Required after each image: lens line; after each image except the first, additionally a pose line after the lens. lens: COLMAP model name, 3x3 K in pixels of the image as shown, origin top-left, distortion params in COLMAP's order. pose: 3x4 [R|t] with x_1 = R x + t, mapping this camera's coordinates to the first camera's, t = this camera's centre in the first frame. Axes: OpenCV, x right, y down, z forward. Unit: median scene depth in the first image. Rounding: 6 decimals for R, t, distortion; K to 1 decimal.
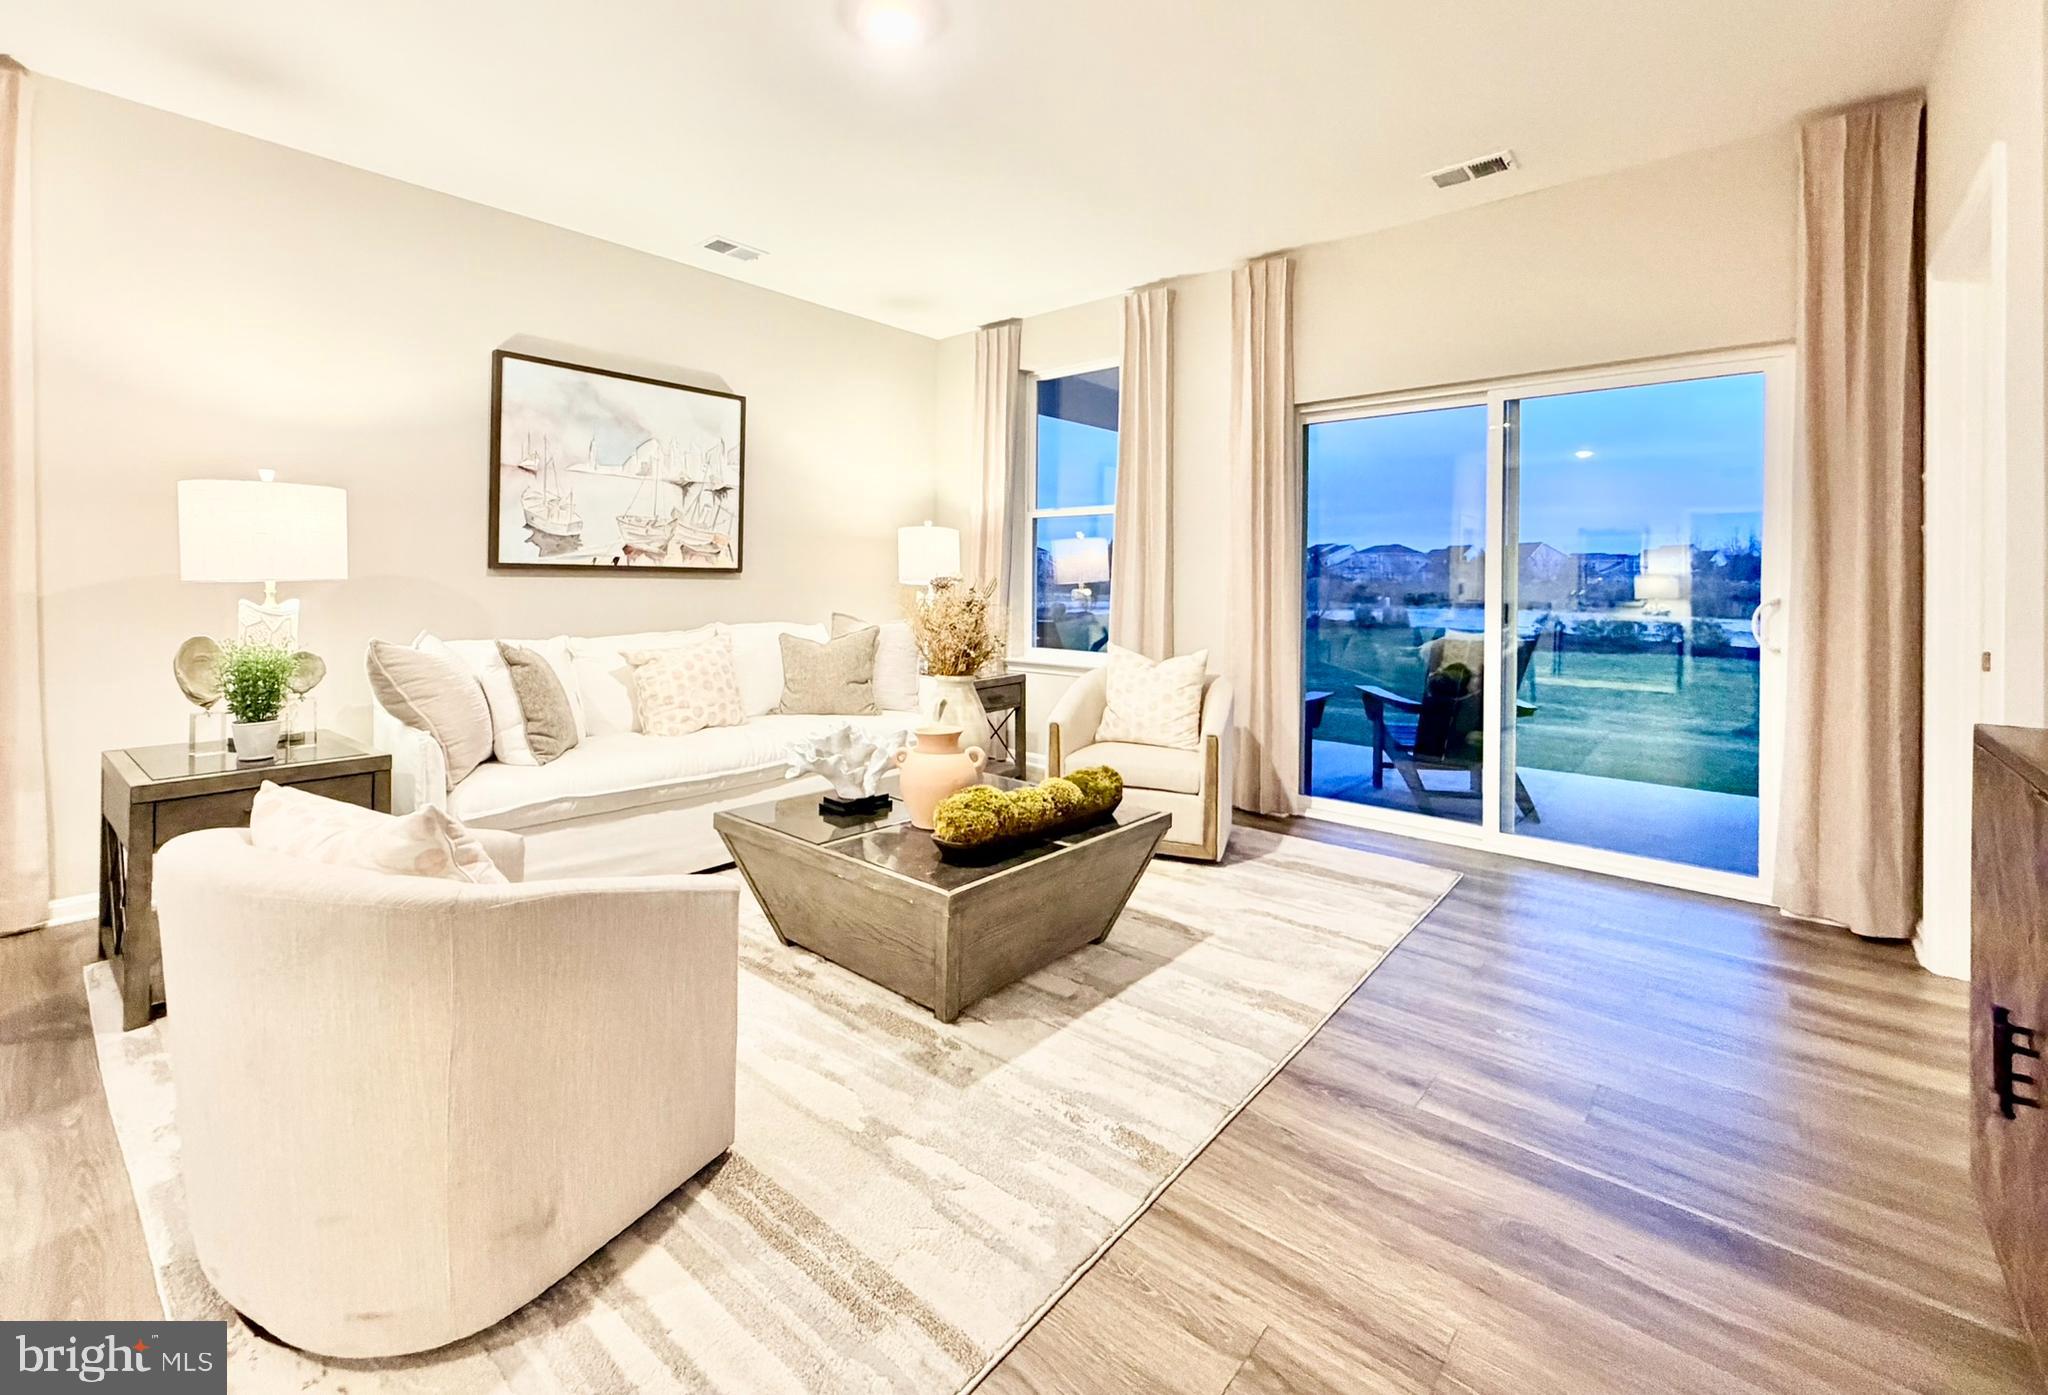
lens RADIAL K [[869.2, 0, 962.9], [0, 869.2, 577.2], [0, 0, 1]] dist [0.000928, -0.000185]
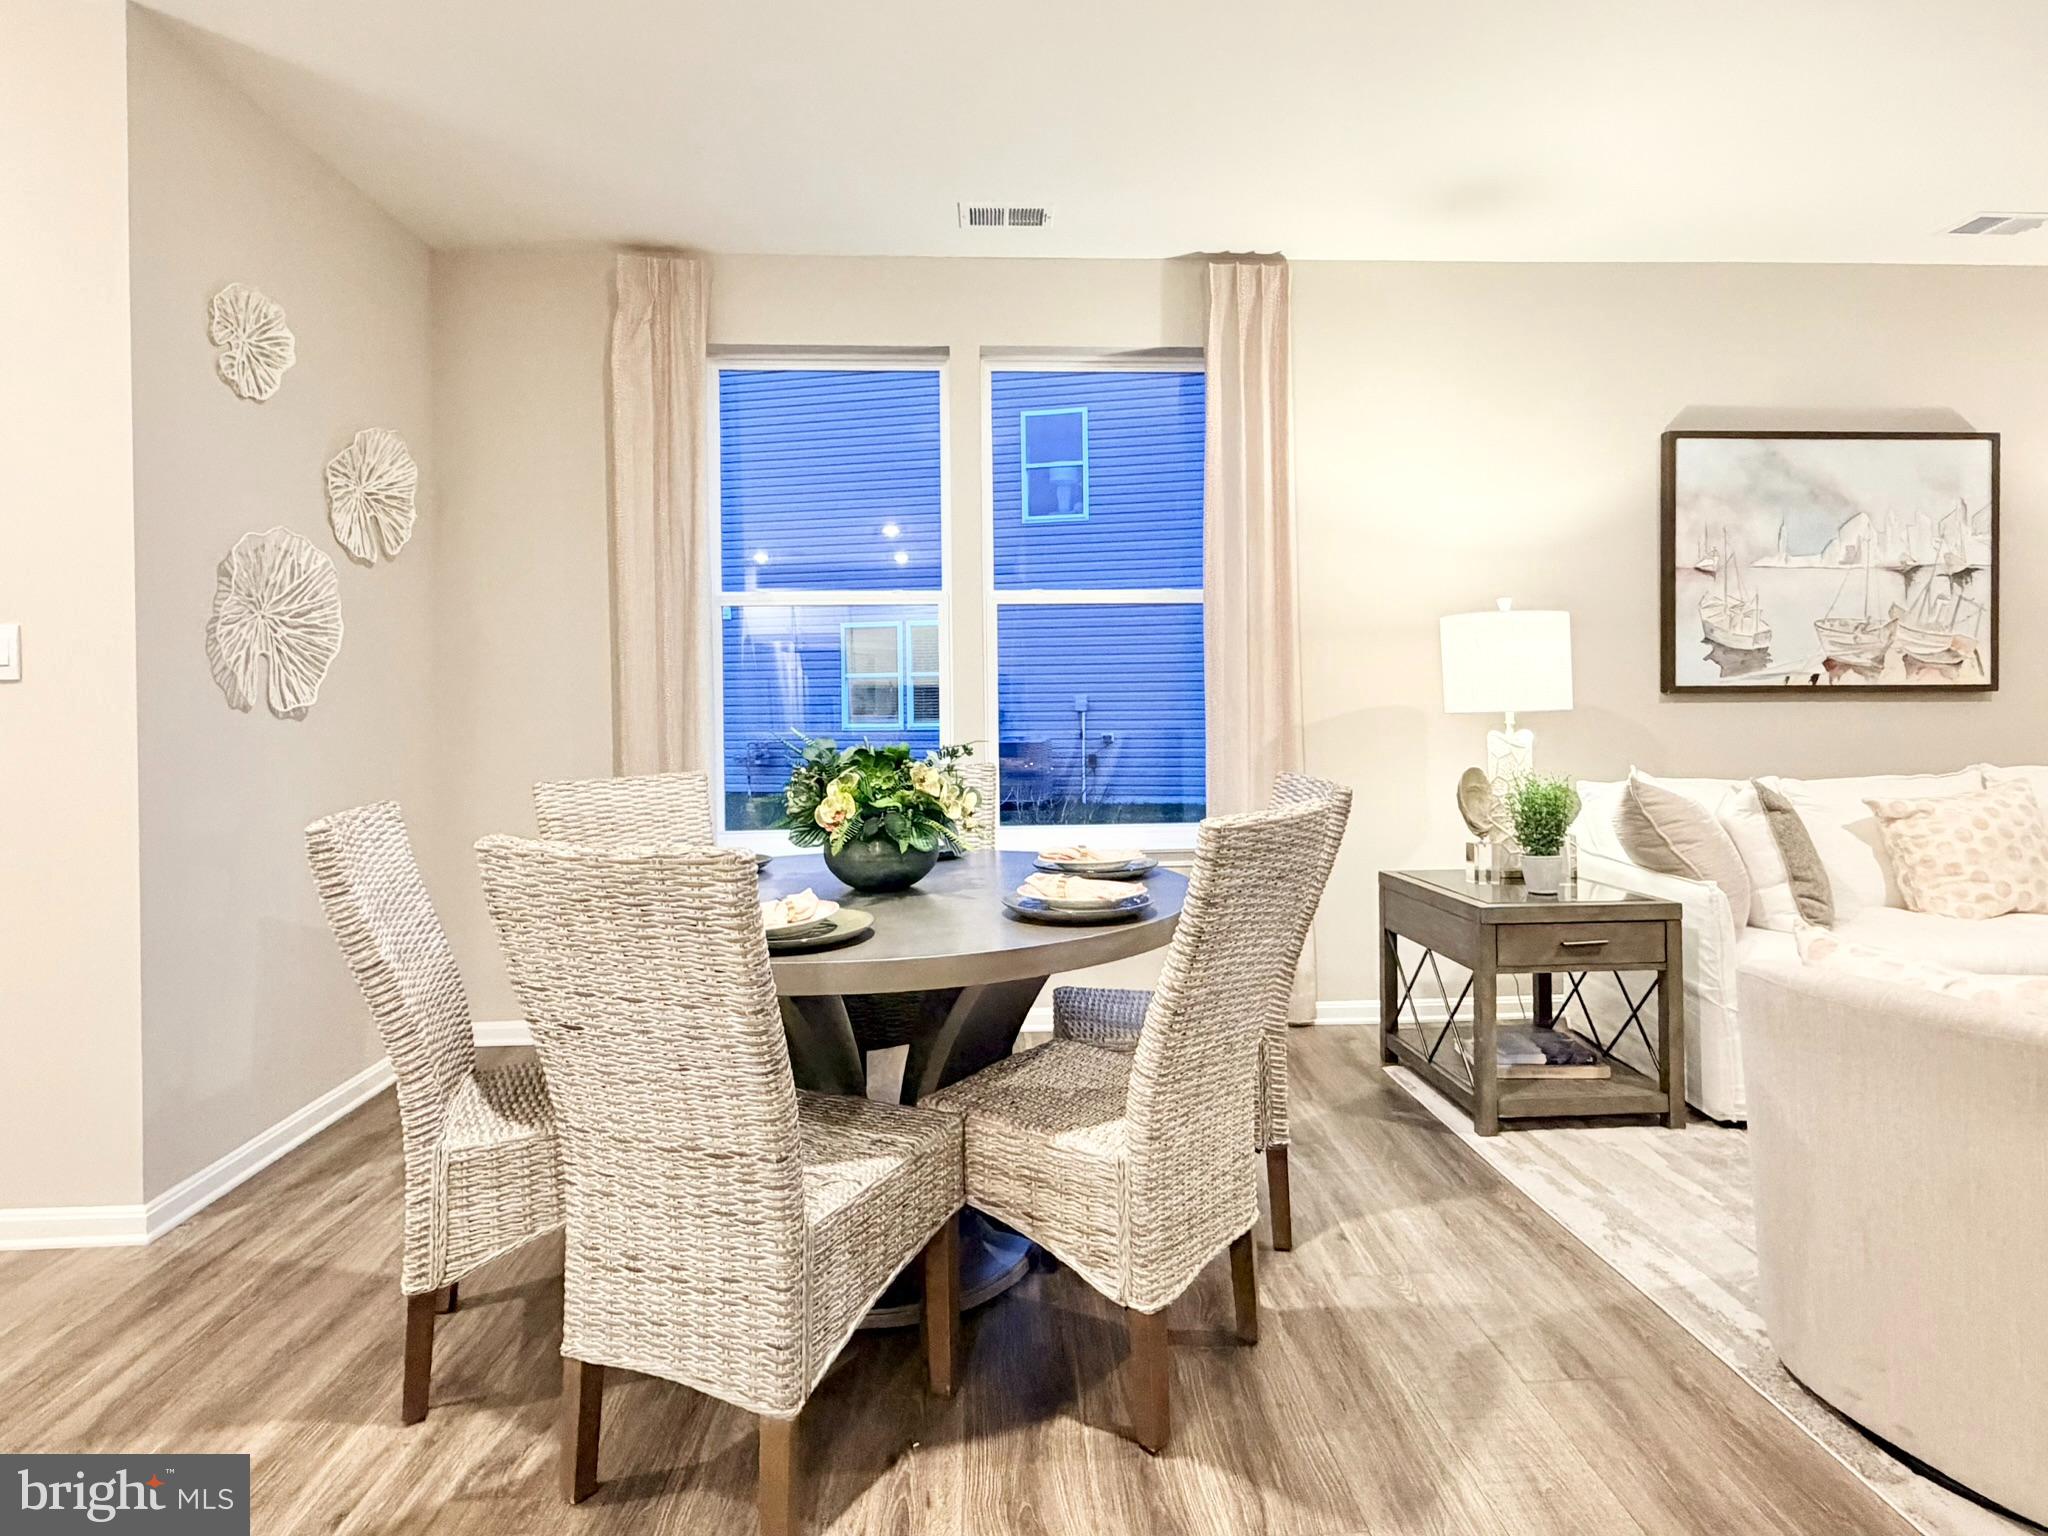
lens RADIAL K [[1144.3, 0, 1031.4], [0, 1144.3, 698.3], [0, 0, 1]] dist [0.001082, 0.000014]
pose [[0.713708, -0.015958, -0.700261, -0.197820], [0.017573, 0.999834, -0.004875, -0.010029], [0.700223, -0.008826, 0.713870, -0.208280]]
